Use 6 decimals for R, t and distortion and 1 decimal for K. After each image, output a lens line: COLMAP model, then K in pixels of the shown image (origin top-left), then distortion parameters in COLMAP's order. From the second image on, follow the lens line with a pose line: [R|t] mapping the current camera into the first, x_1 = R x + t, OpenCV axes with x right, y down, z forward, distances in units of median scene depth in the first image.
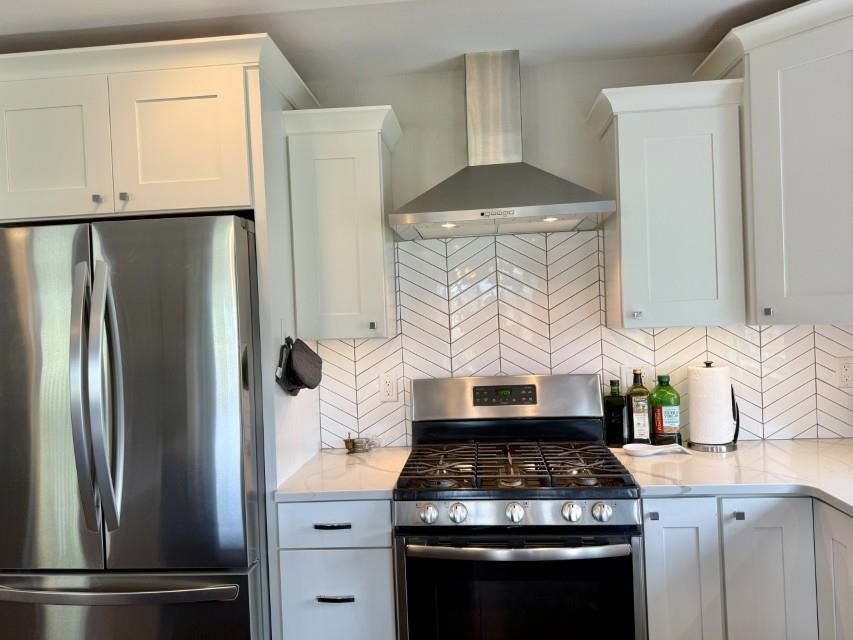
lens RADIAL K [[627.6, 0, 426.5], [0, 627.6, 320.0], [0, 0, 1]] dist [0.048080, -0.132558]
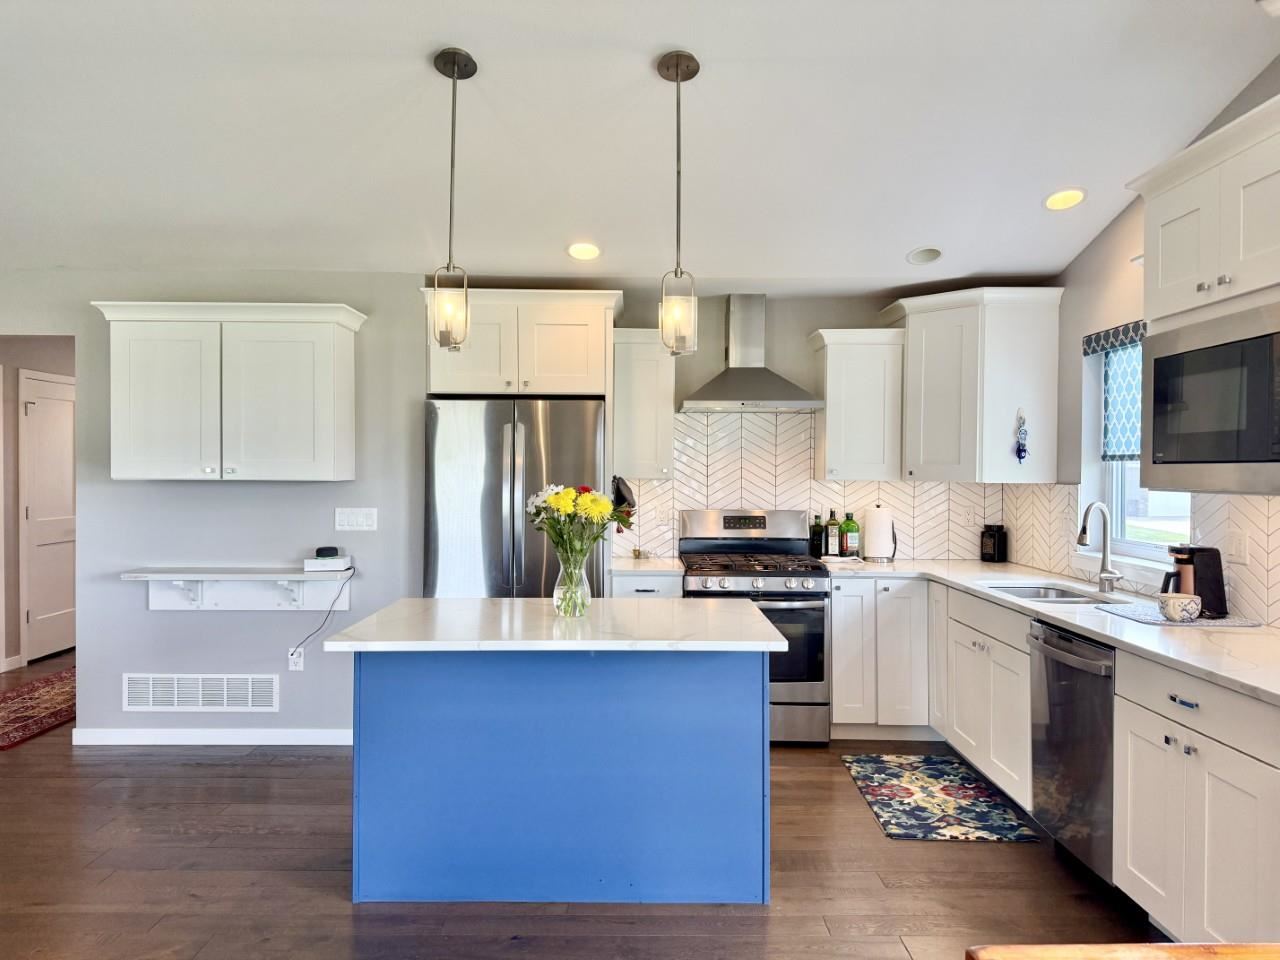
lens RADIAL K [[892.0, 0, 640.0], [0, 892.0, 480.0], [0, 0, 1]] dist [0.038073, -0.000348]
pose [[0.994248, 0.044027, 0.097632, -0.341577], [-0.044044, 0.999028, -0.001976, 0.036385], [-0.097624, -0.002335, 0.995221, -1.102371]]
